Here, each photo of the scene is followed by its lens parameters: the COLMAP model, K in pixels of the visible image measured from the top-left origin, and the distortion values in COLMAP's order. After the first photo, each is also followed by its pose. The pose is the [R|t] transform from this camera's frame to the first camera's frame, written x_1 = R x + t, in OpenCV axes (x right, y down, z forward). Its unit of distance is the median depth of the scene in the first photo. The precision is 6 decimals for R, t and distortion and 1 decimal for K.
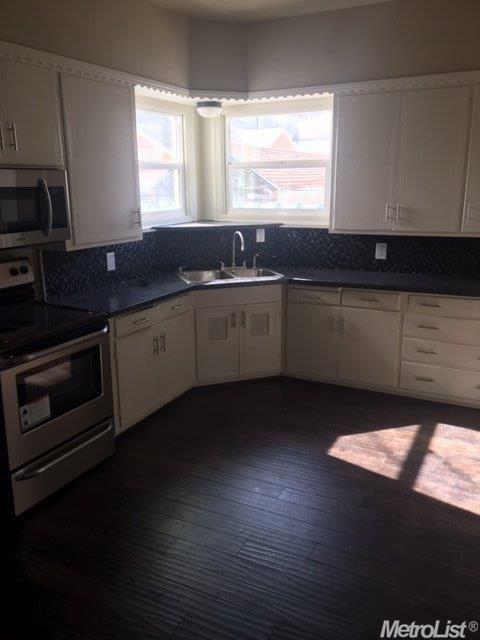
lens RADIAL K [[538.9, 0, 236.1], [0, 538.9, 319.5], [0, 0, 1]] dist [0.059125, -0.033646]
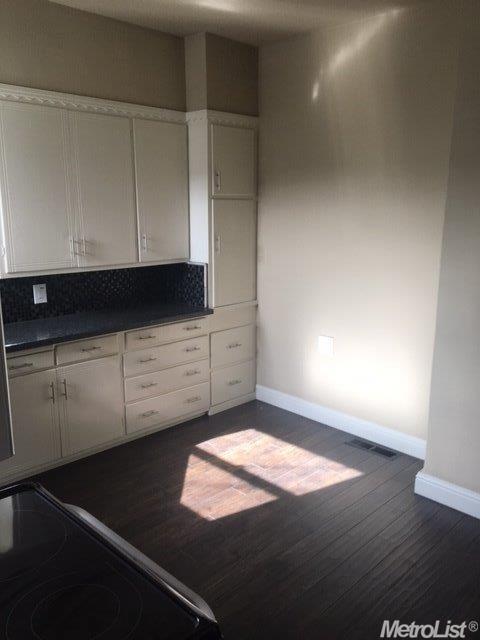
lens RADIAL K [[538.9, 0, 237.0], [0, 538.9, 321.7], [0, 0, 1]] dist [0.059125, -0.033646]
pose [[0.304069, -0.188871, 0.933740, -0.470545], [0.229812, 0.965746, 0.120508, -0.128653], [-0.924515, 0.177942, 0.337059, 0.497556]]
